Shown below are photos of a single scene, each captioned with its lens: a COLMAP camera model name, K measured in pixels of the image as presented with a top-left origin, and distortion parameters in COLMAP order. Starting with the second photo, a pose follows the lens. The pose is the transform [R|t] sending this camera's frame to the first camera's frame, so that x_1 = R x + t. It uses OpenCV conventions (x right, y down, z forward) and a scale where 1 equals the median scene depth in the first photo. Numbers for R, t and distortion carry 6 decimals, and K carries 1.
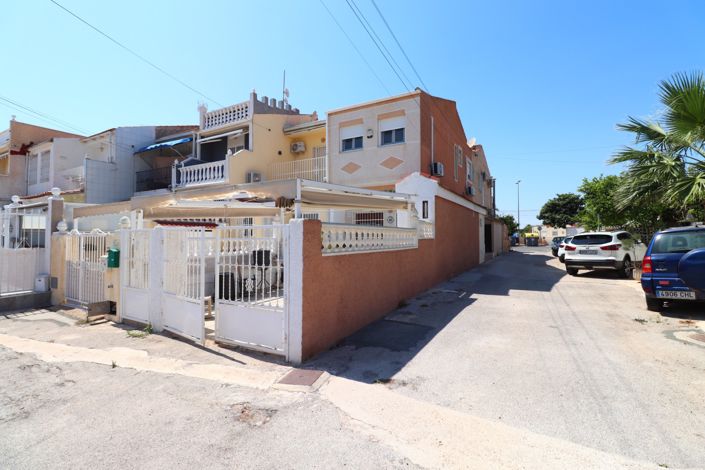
lens RADIAL K [[325.6, 0, 355.1], [0, 325.6, 228.5], [0, 0, 1]] dist [0.001219, -0.013636]
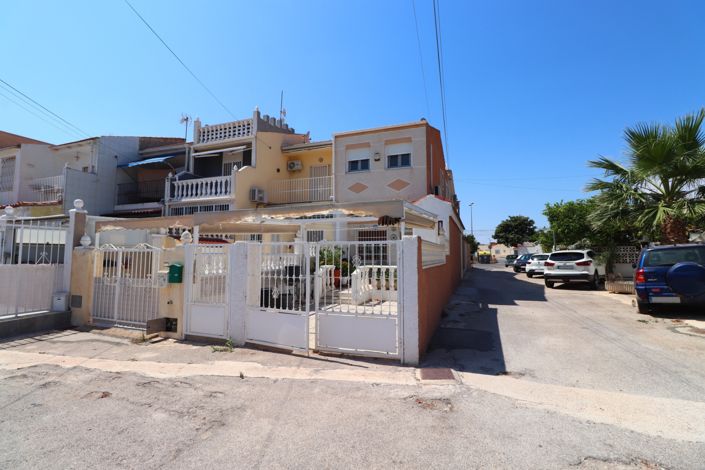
lens RADIAL K [[325.6, 0, 355.1], [0, 325.6, 228.5], [0, 0, 1]] dist [0.001219, -0.013636]
pose [[0.988310, 0.015191, 0.151702, -0.206194], [-0.006925, 0.998469, -0.054871, 0.003163], [-0.152304, 0.053179, 0.986902, -0.037688]]
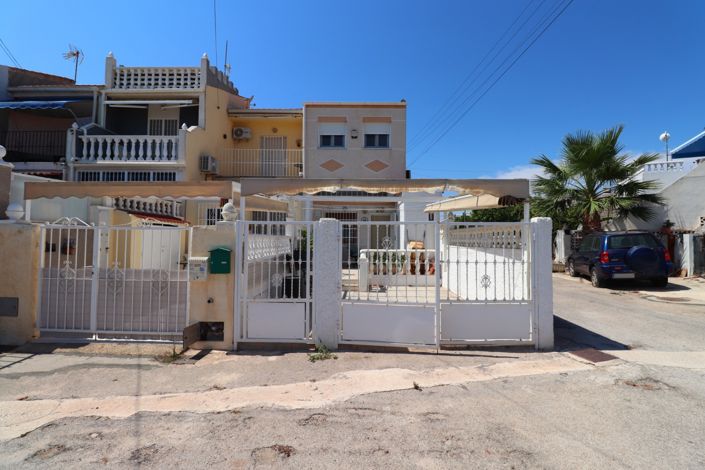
lens RADIAL K [[325.6, 0, 355.1], [0, 325.6, 228.5], [0, 0, 1]] dist [0.001219, -0.013636]
pose [[0.873428, 0.026282, 0.486244, -0.481971], [-0.023622, 0.999654, -0.011600, 0.012901], [-0.486381, -0.001354, 0.873746, 0.133182]]
